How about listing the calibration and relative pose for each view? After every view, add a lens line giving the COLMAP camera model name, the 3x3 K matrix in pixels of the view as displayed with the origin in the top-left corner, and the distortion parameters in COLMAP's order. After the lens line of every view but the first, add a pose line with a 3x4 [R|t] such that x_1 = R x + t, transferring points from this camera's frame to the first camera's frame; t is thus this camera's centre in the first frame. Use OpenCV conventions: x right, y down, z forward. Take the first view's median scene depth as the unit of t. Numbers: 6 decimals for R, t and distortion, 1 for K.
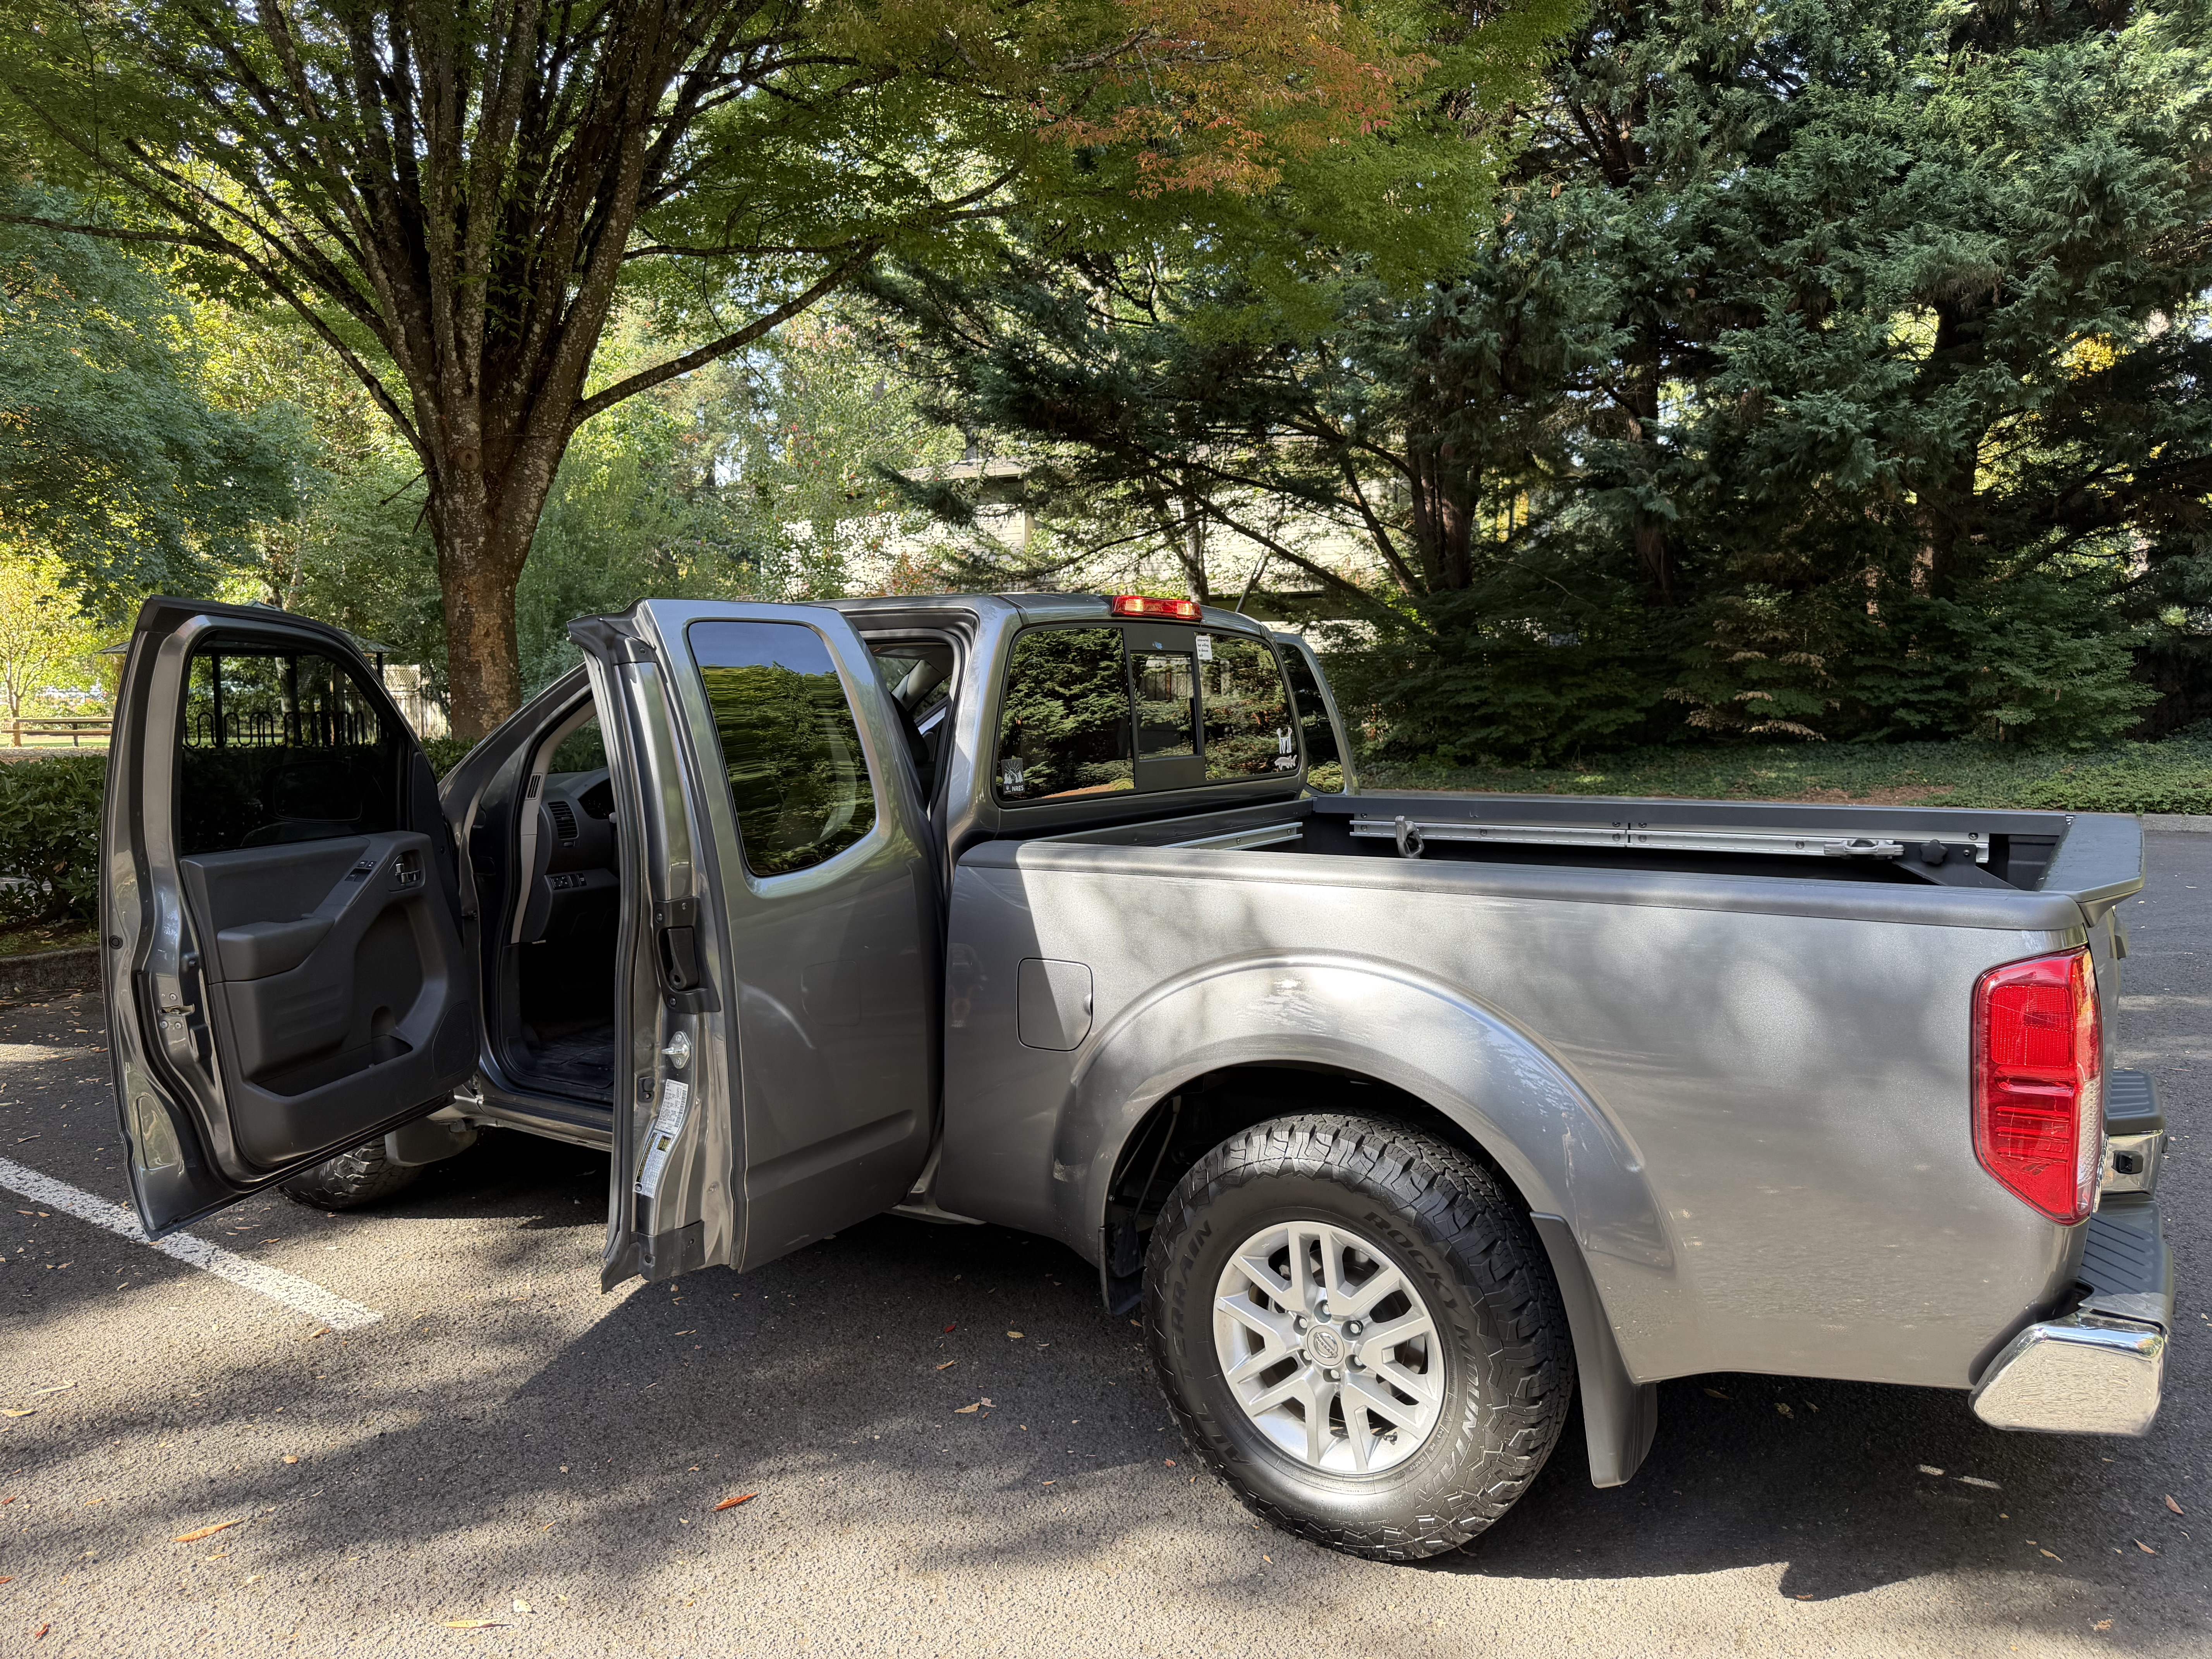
lens RADIAL K [[1551.6, 0, 1101.5], [0, 1551.6, 834.2], [0, 0, 1]] dist [0.016448, -0.034904]
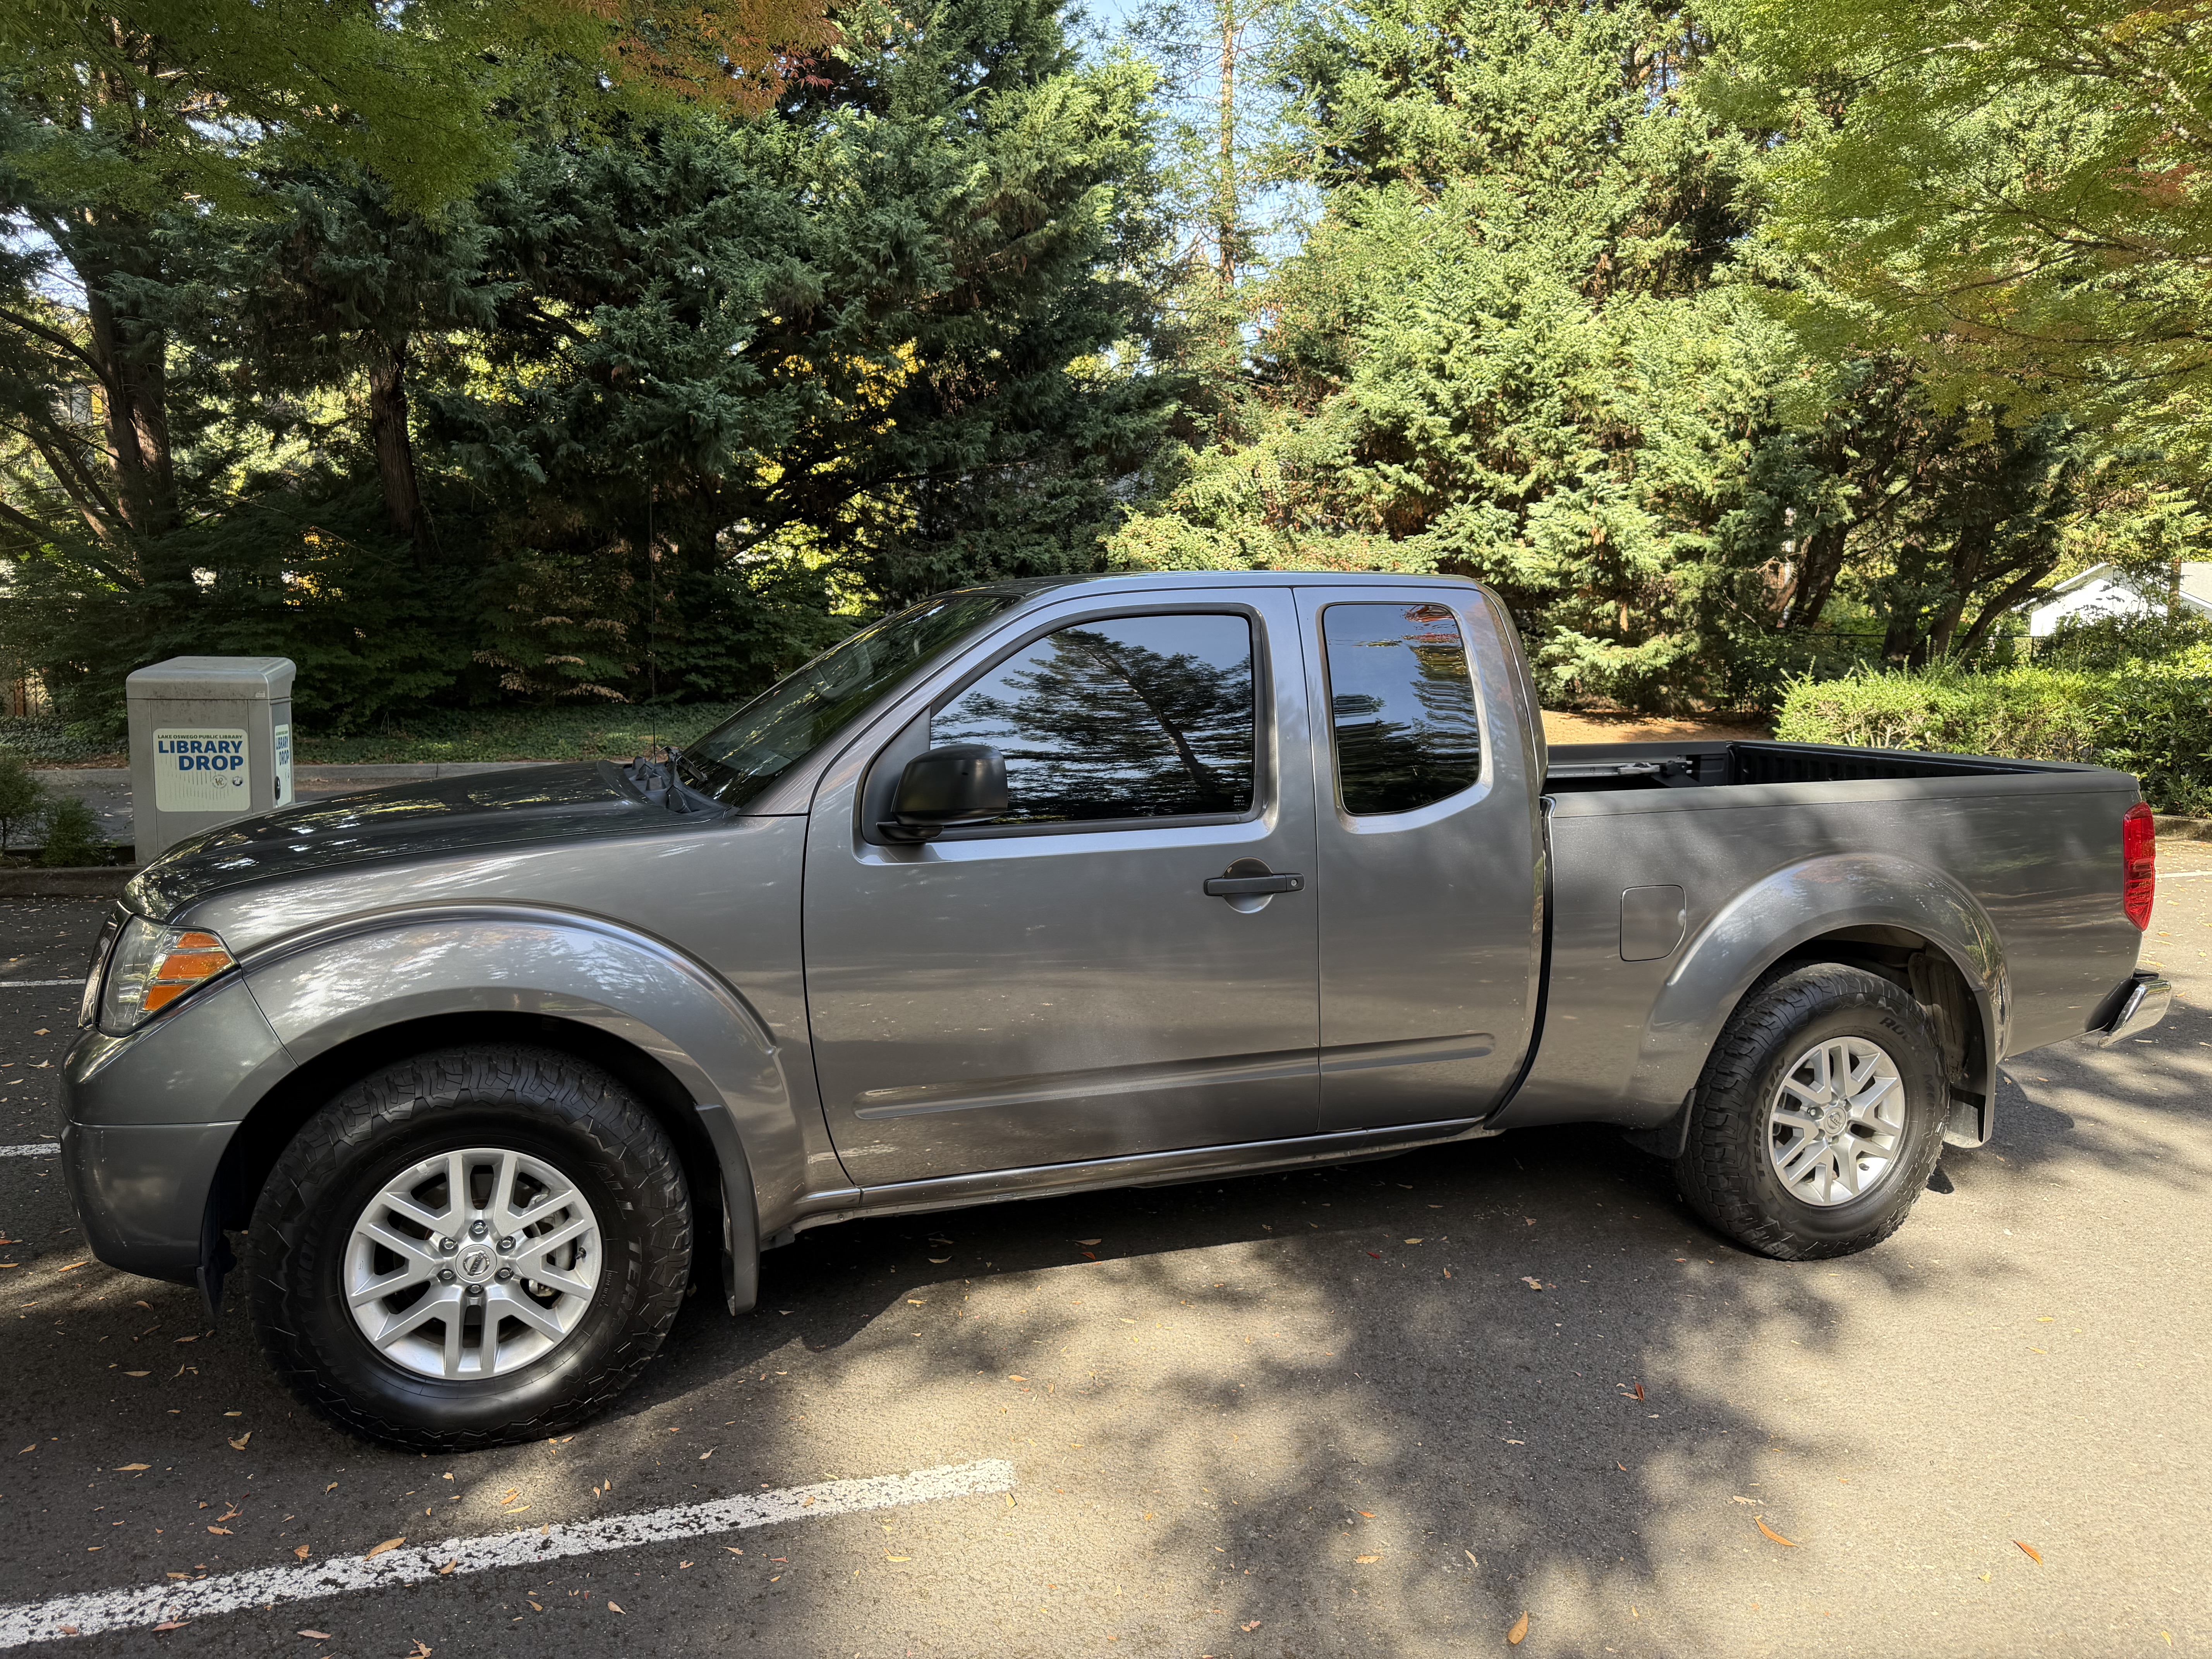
lens RADIAL K [[1545.9, 0, 1106.0], [0, 1545.9, 829.5], [0, 0, 1]] dist [0.046973, -0.046883]
pose [[0.602746, -0.077906, 0.794121, -0.967483], [0.060944, 0.996810, 0.051533, -0.039865], [-0.795602, 0.017336, 0.605571, 0.452595]]
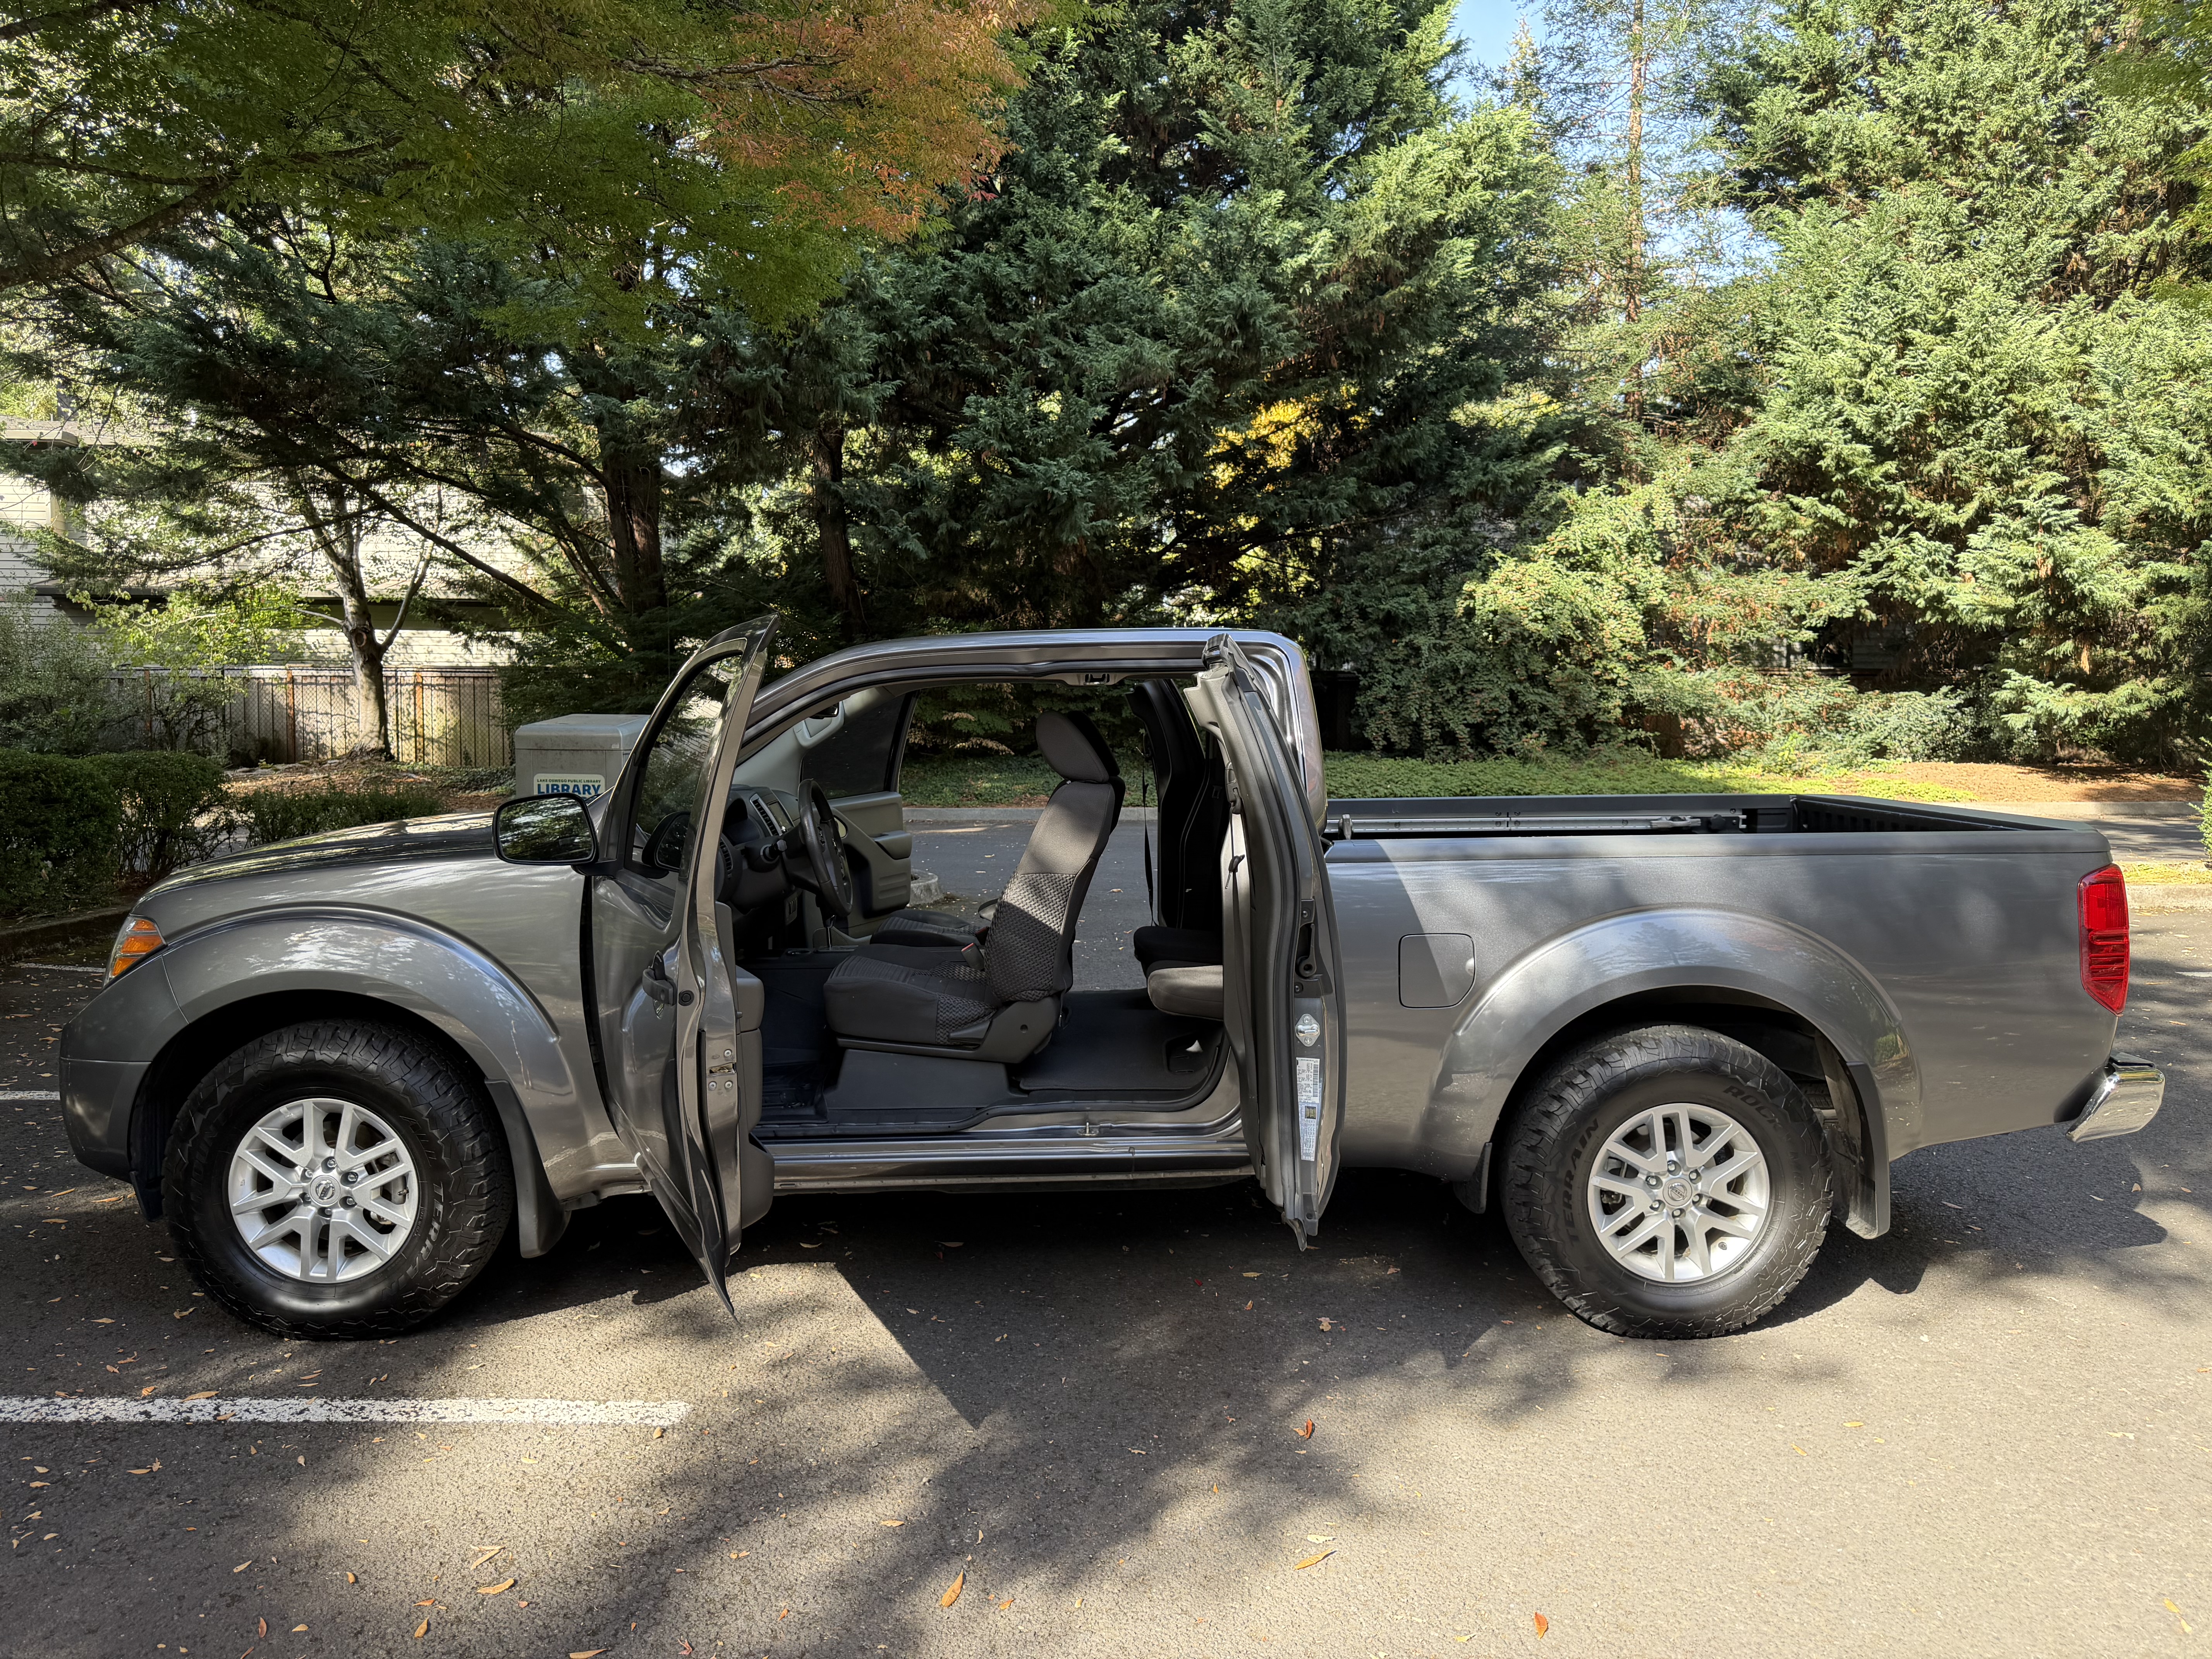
lens RADIAL K [[1537.4, 0, 1095.2], [0, 1537.4, 831.0], [0, 0, 1]] dist [0.017967, -0.009282]
pose [[0.818268, -0.039612, 0.573470, -0.724907], [0.045924, 0.998939, 0.003474, -0.013147], [-0.572999, 0.023493, 0.819219, 0.115895]]
